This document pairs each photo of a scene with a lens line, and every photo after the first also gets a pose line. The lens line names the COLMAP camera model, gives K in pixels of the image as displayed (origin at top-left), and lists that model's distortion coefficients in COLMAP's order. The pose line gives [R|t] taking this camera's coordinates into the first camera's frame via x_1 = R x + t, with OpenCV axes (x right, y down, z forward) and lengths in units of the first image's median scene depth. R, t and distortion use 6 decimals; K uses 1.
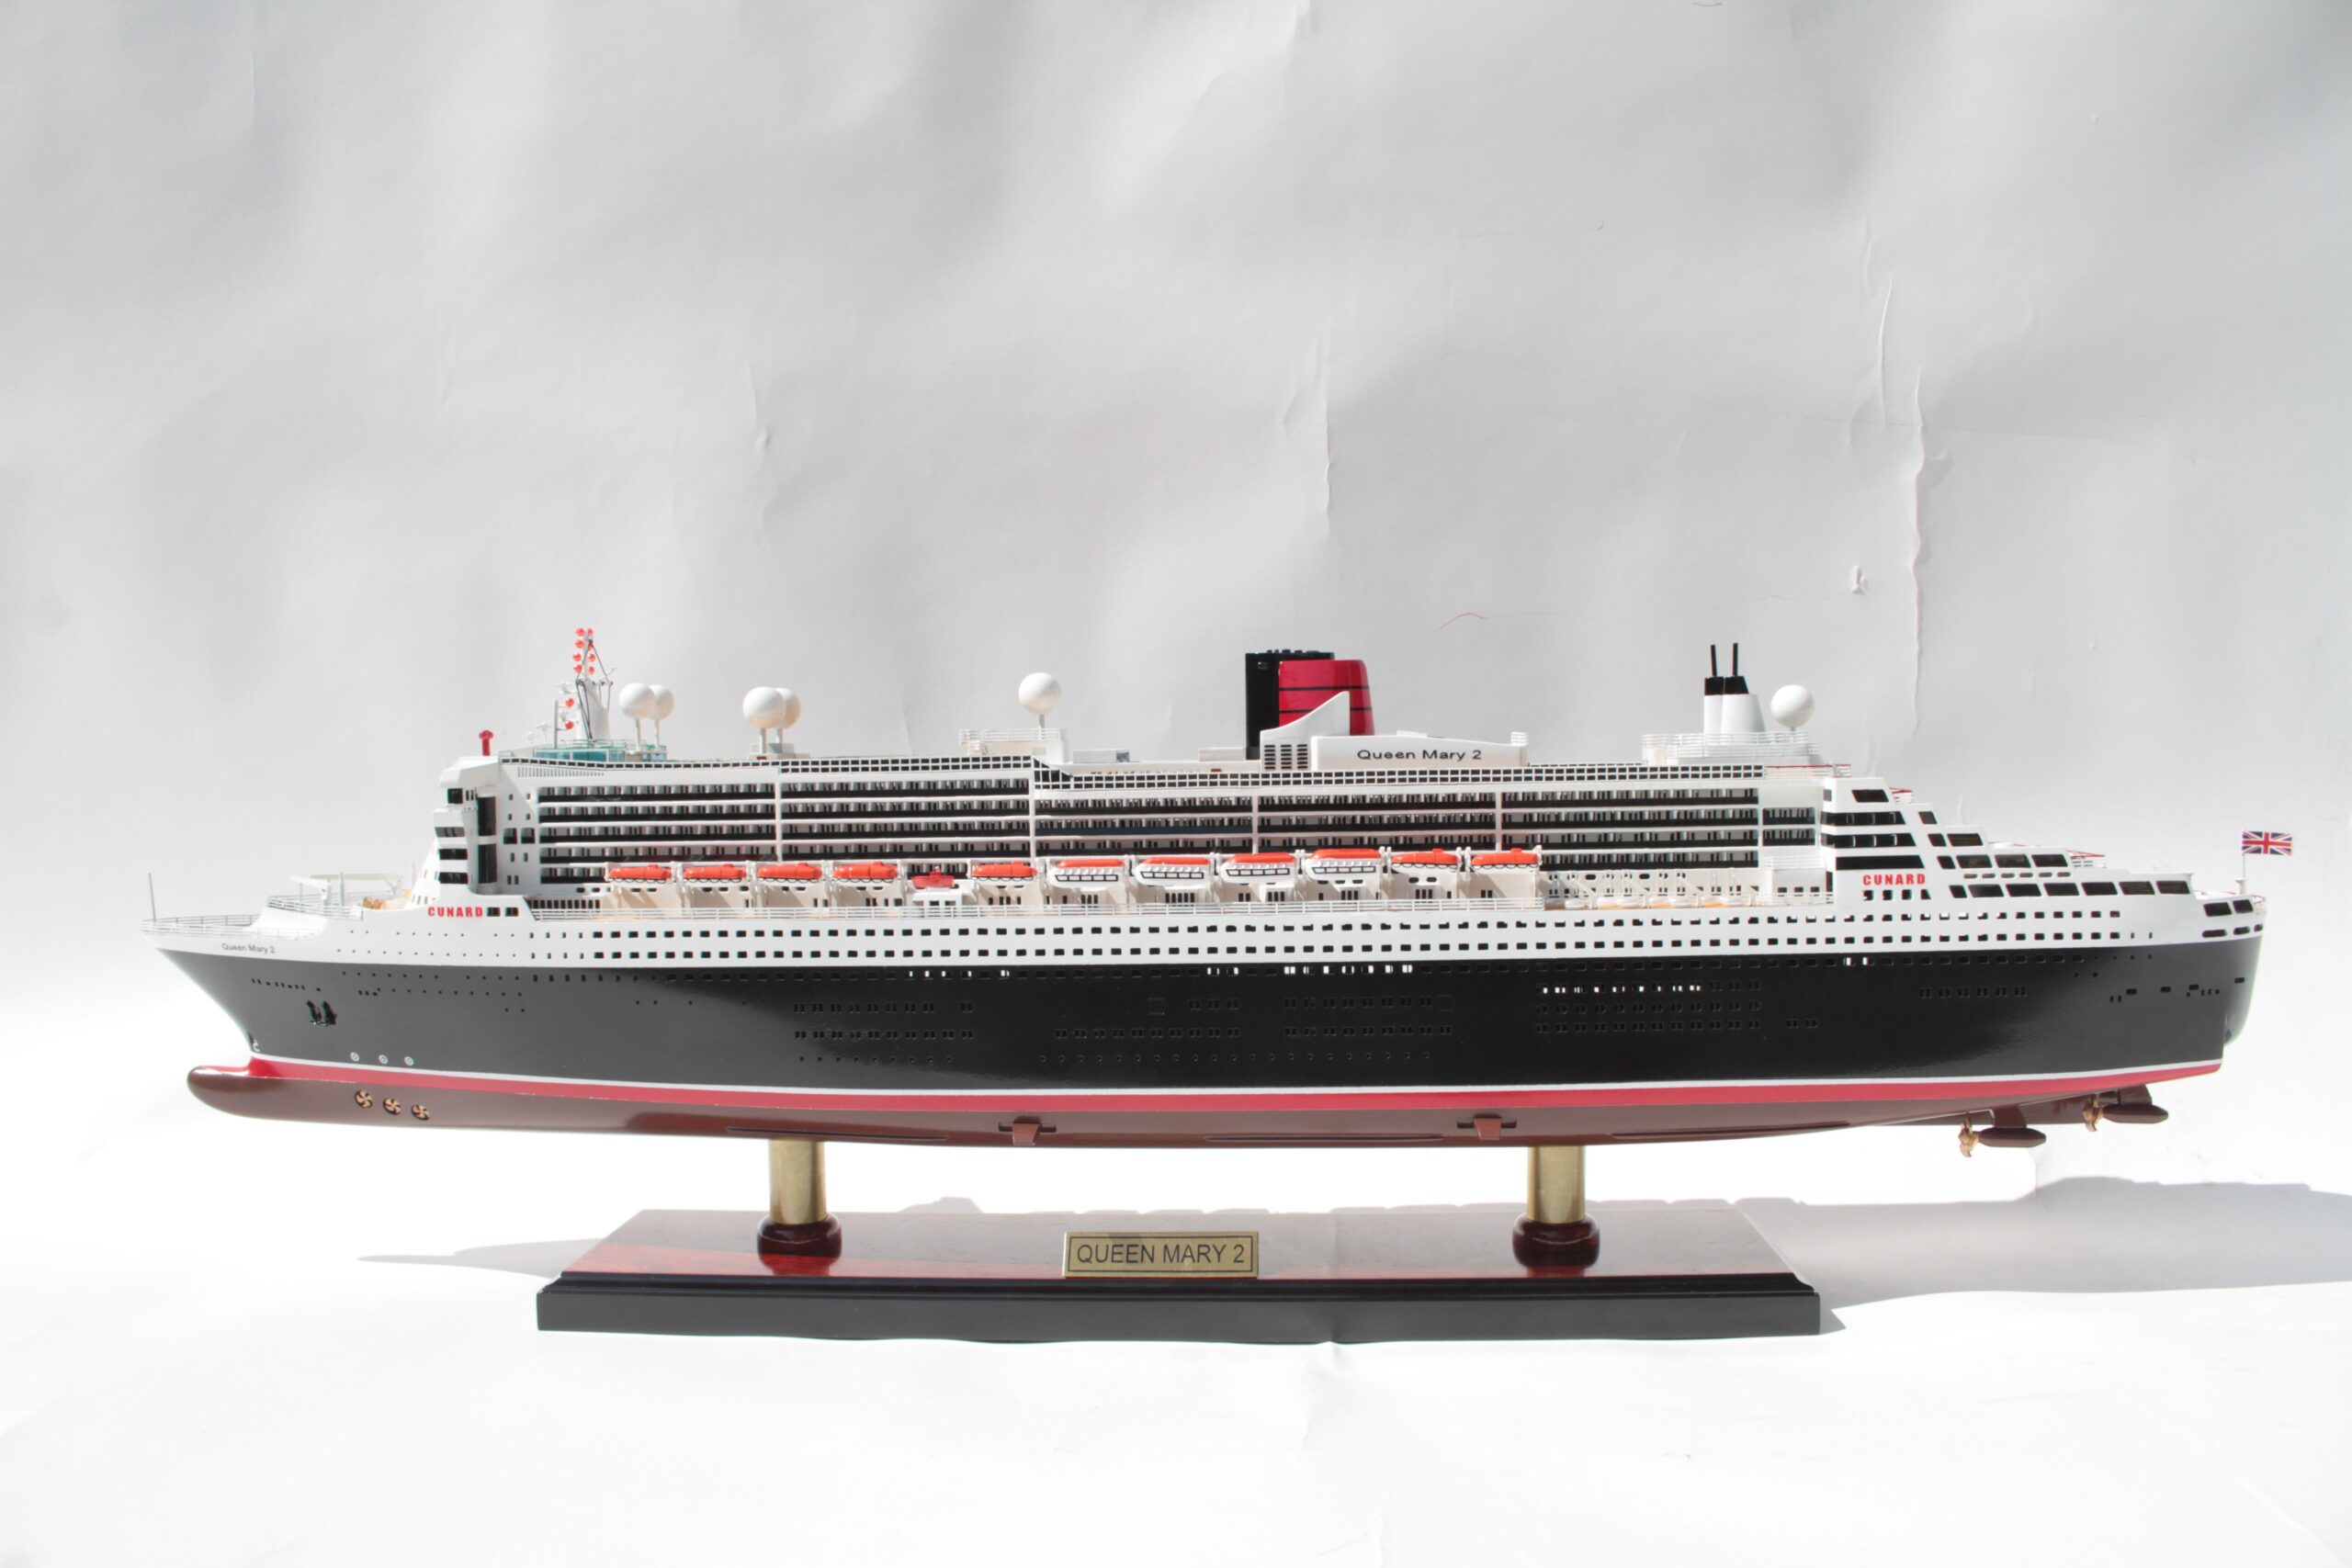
lens RADIAL K [[1942.7, 0, 1184.7], [0, 1942.7, 781.7], [0, 0, 1]] dist [-0.163532, 0.138916]
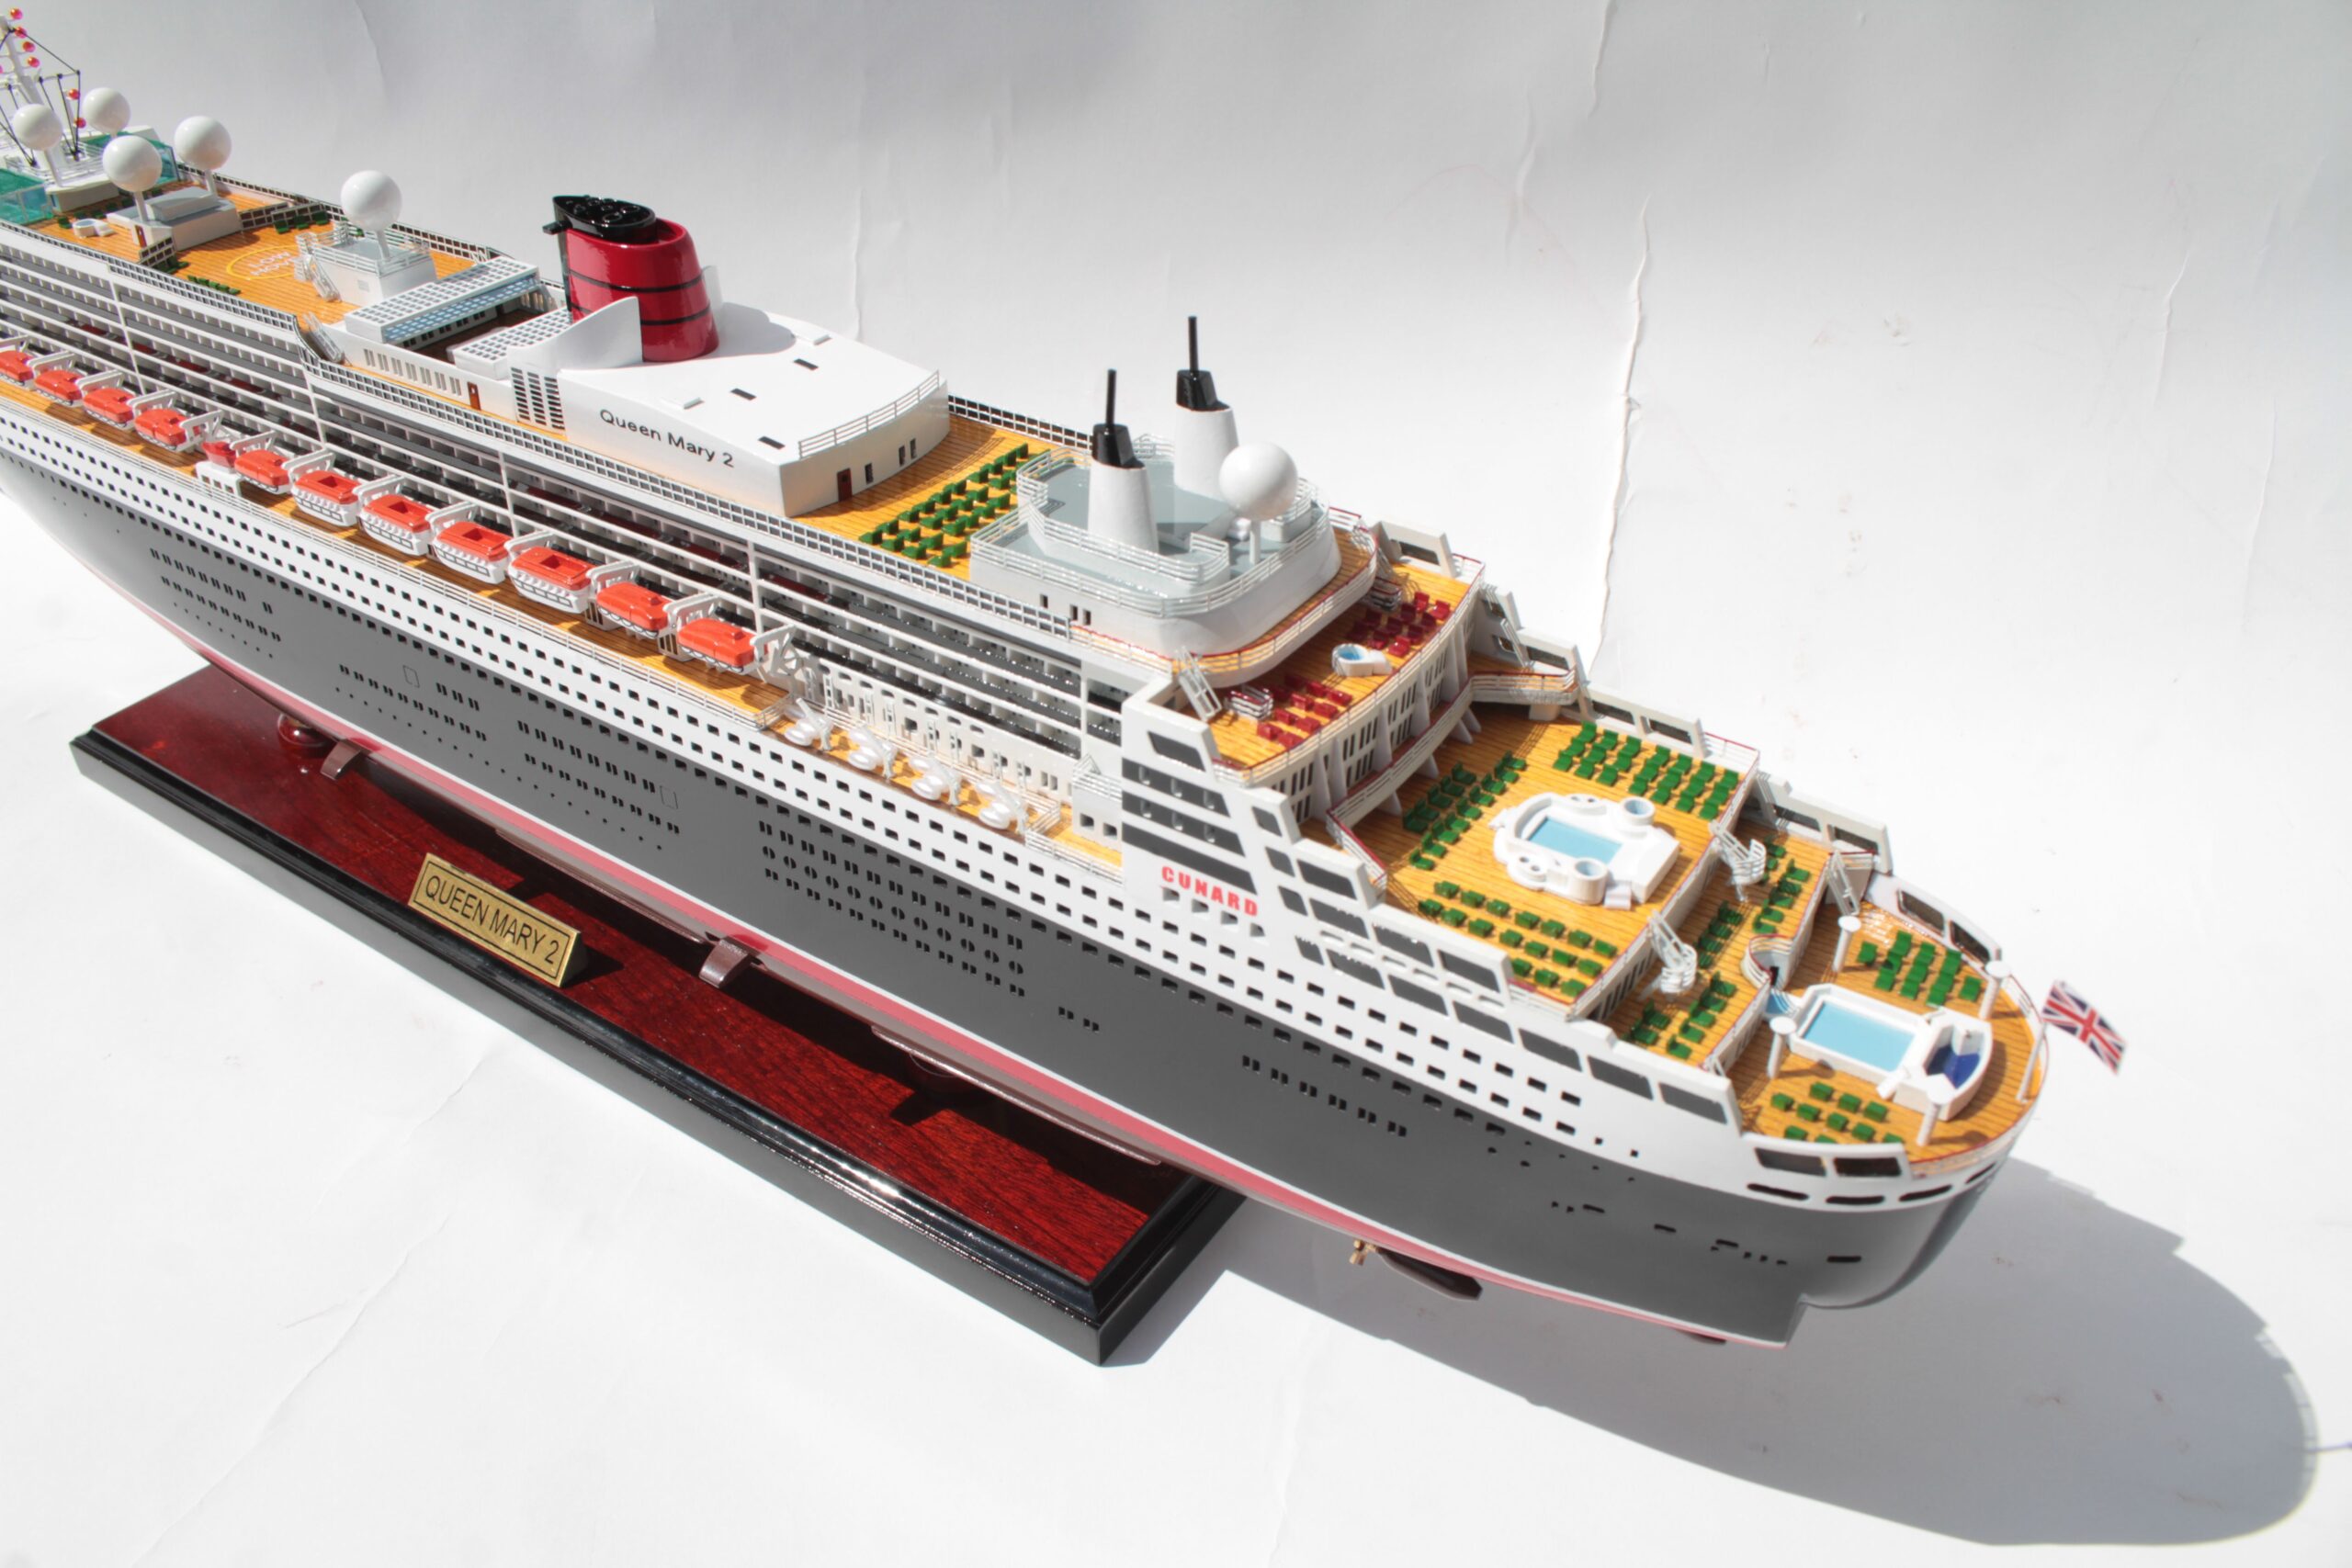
lens RADIAL K [[1936.2, 0, 1176.0], [0, 1936.2, 784.0], [0, 0, 1]] dist [-0.157832, 0.120387]
pose [[0.863326, 0.308130, -0.399656, 0.555600], [-0.037116, 0.828576, 0.558645, -0.278436], [0.503280, -0.467459, 0.726768, 0.570027]]
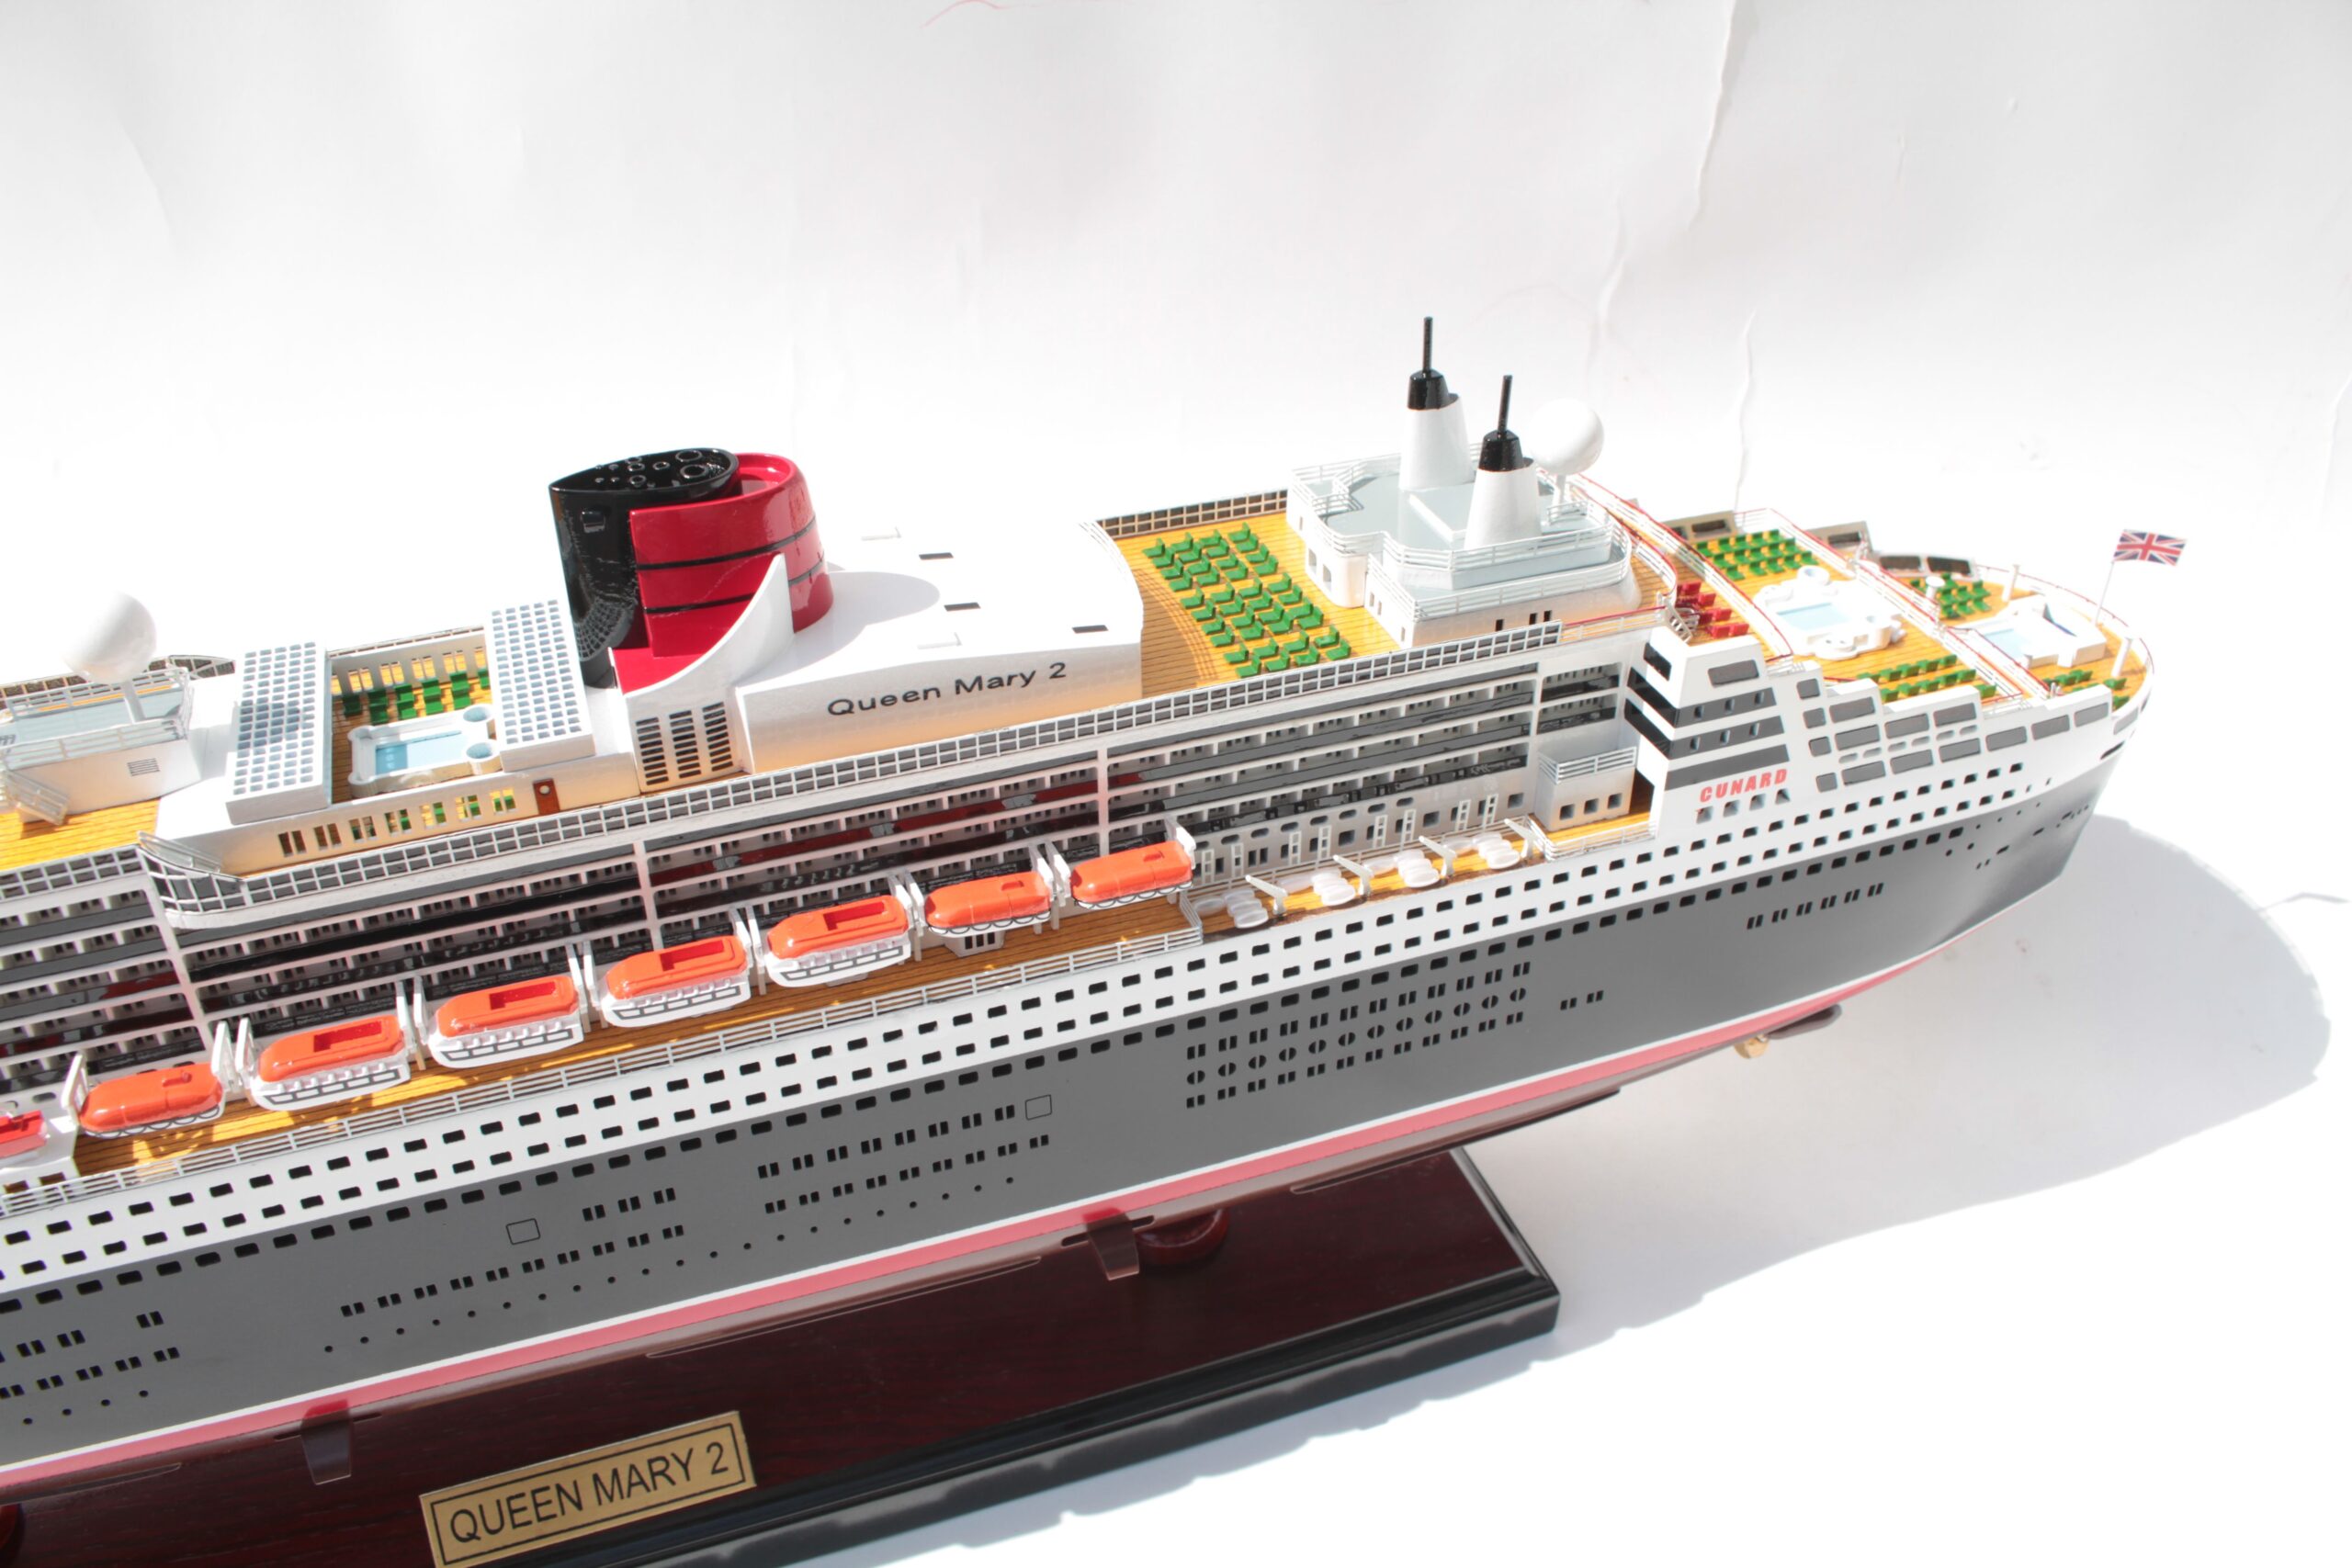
lens RADIAL K [[1954.9, 0, 1174.2], [0, 1954.9, 817.2], [0, 0, 1]] dist [-0.169746, 0.147137]
pose [[0.914624, -0.216671, 0.341345, -0.005473], [-0.010132, 0.831728, 0.555091, -0.267311], [-0.404178, -0.511158, 0.758523, 0.574724]]
